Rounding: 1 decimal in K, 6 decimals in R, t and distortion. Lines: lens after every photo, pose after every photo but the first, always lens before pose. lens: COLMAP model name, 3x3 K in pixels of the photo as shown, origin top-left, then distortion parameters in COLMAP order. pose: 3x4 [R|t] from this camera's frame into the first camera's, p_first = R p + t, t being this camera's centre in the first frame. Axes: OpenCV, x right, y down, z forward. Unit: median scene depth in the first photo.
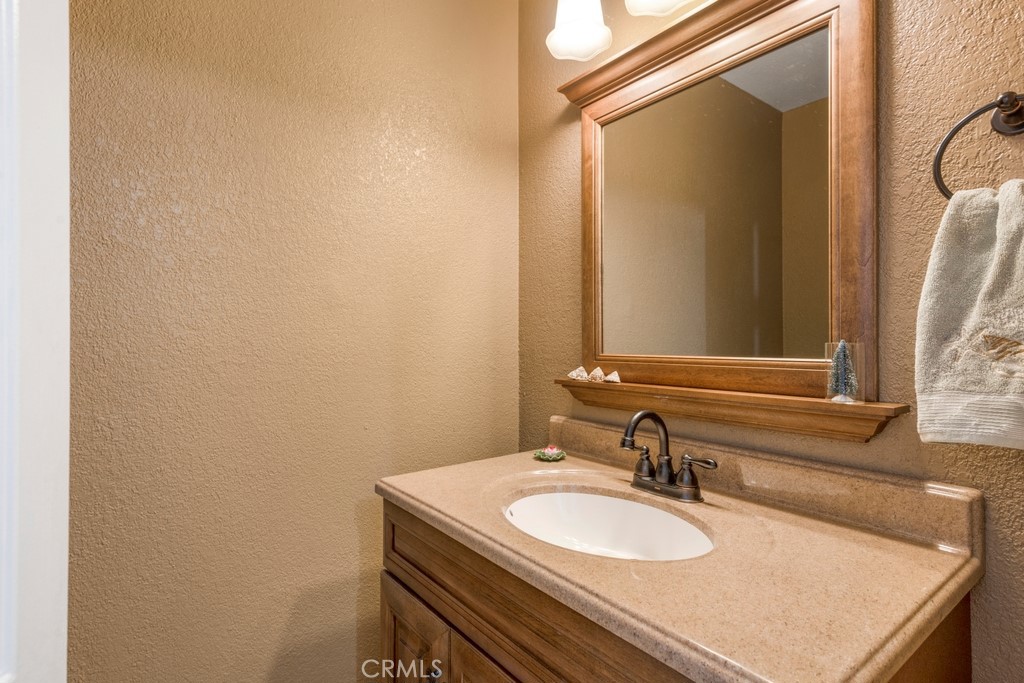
lens RADIAL K [[518.9, 0, 513.8], [0, 518.9, 342.2], [0, 0, 1]] dist [-0.000108, -0.000003]
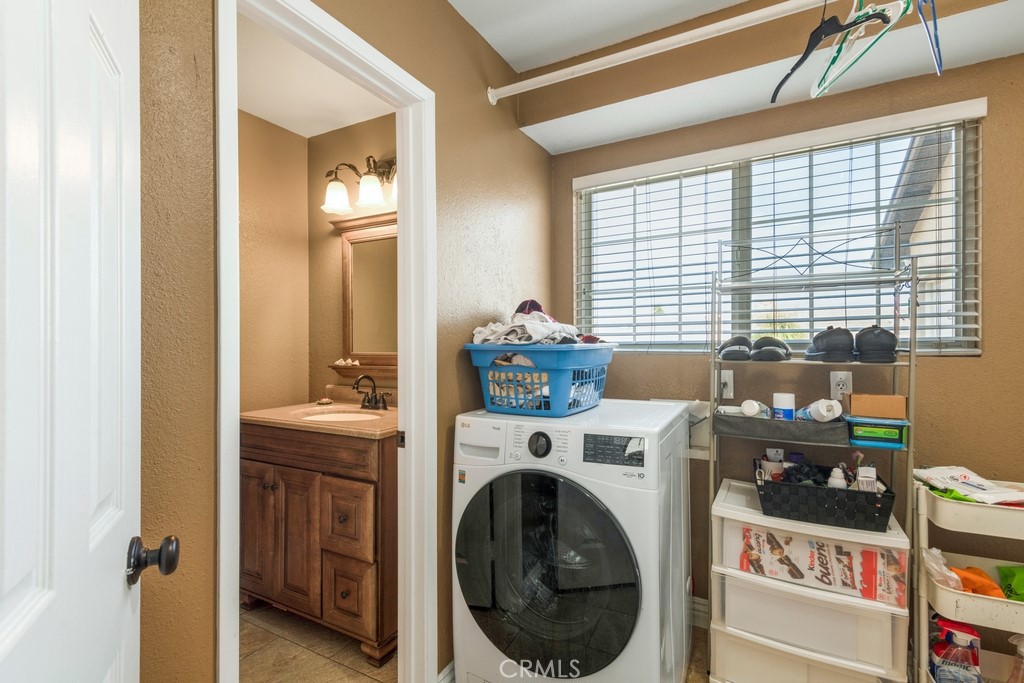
lens RADIAL K [[478.4, 0, 532.3], [0, 478.4, 347.2], [0, 0, 1]] dist [0.020380, 0.000089]
pose [[0.908969, -0.002328, 0.416857, 0.025065], [0.000598, 0.999991, 0.004280, -0.006822], [-0.416863, -0.003641, 0.908962, -1.078259]]
